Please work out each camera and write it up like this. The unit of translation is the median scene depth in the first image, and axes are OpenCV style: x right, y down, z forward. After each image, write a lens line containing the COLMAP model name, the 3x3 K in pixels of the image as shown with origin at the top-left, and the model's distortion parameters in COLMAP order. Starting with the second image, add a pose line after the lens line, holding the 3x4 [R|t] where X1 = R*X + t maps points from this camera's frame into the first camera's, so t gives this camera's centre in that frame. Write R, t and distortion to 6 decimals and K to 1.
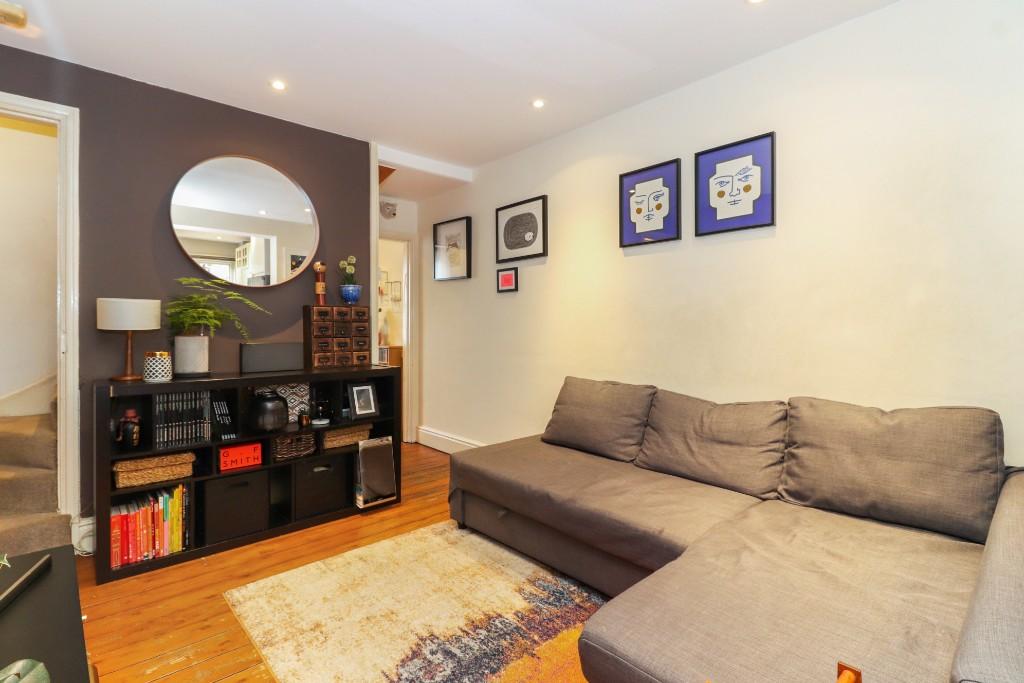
lens RADIAL K [[473.4, 0, 511.4], [0, 473.4, 335.9], [0, 0, 1]] dist [-0.004891, -0.000763]
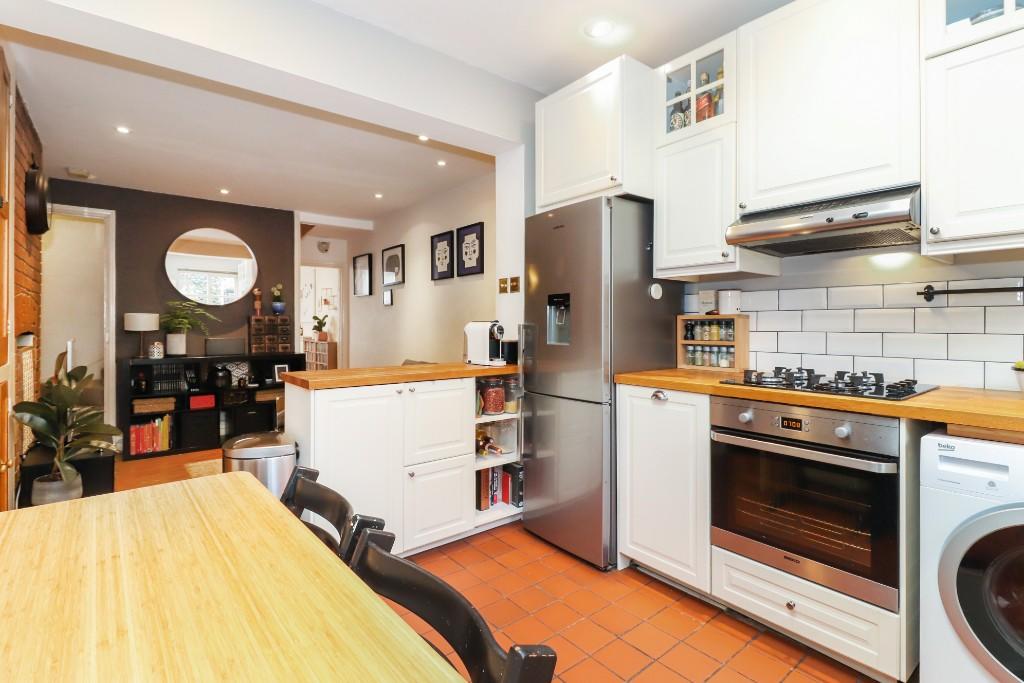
lens RADIAL K [[473.4, 0, 511.8], [0, 473.4, 335.9], [0, 0, 1]] dist [-0.004891, -0.000763]
pose [[0.998869, 0.002019, -0.047502, 0.668491], [-0.001967, 0.999997, 0.001144, 0.003177], [0.047504, -0.001049, 0.998870, -0.714095]]
